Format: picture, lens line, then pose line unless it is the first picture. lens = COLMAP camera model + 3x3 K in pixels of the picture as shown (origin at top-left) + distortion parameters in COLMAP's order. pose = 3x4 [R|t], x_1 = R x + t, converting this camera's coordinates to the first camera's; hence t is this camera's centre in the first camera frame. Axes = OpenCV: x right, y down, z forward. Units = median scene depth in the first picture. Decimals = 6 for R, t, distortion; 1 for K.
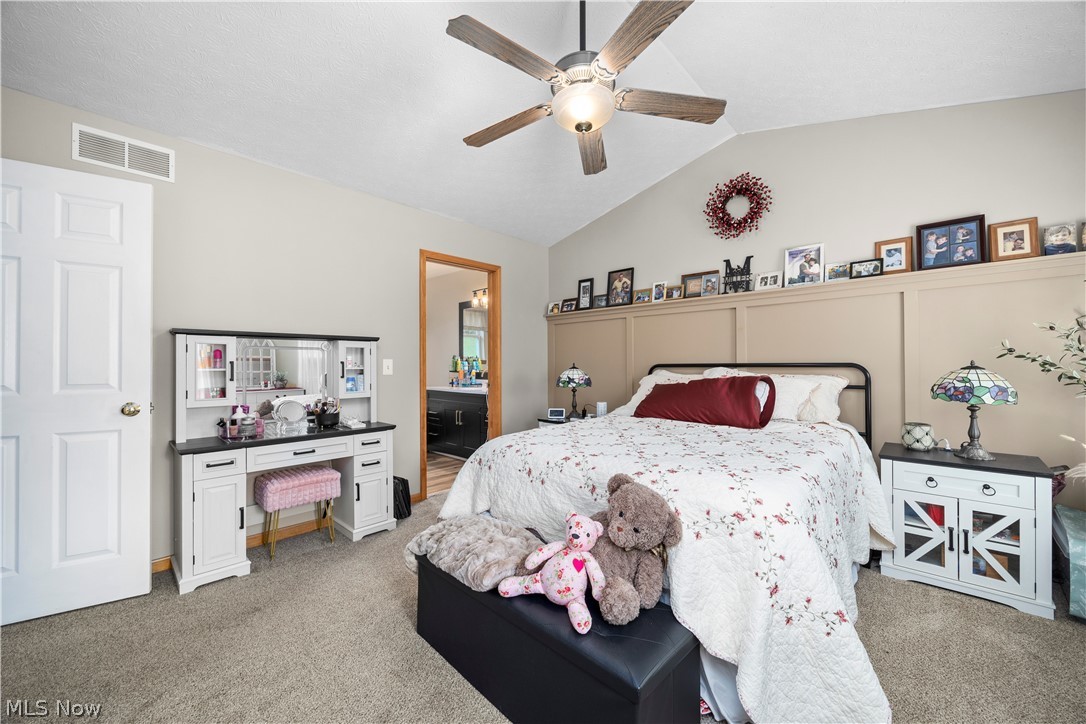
lens RADIAL K [[433.7, 0, 547.6], [0, 433.7, 373.1], [0, 0, 1]] dist [0.010425, -0.001466]
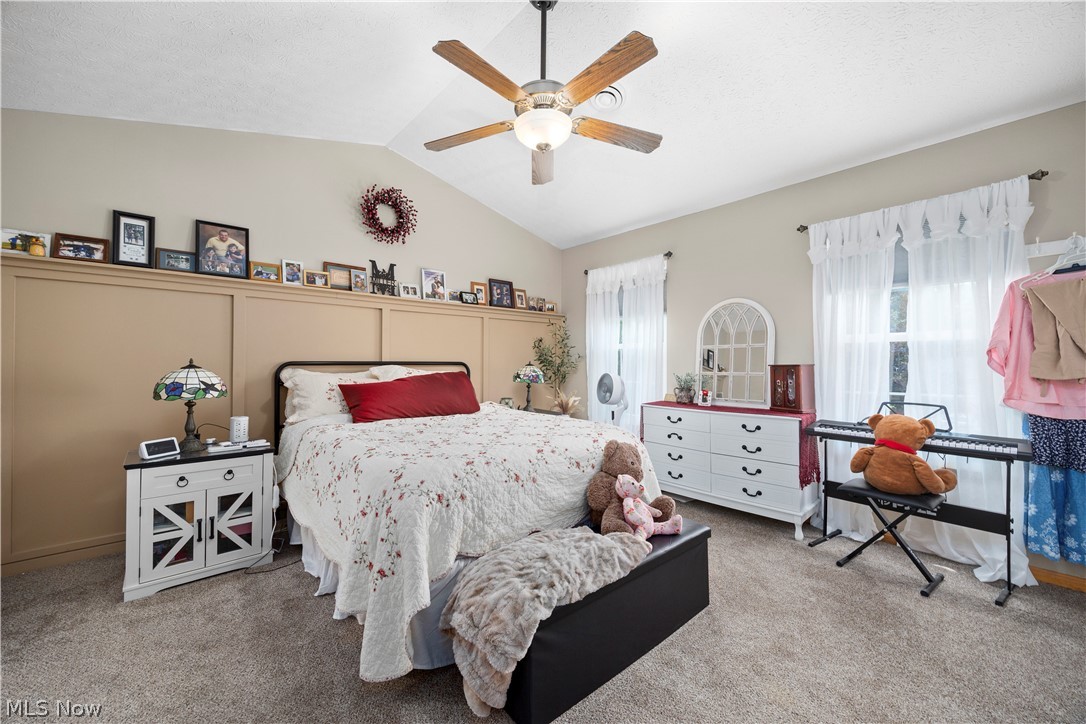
lens RADIAL K [[433.7, 0, 548.5], [0, 433.7, 361.0], [0, 0, 1]] dist [0.010425, -0.001466]
pose [[0.068167, 0.013641, 0.997581, -0.509612], [0.018540, 0.999717, -0.014937, -0.001331], [-0.997502, 0.019513, 0.067895, 0.464014]]
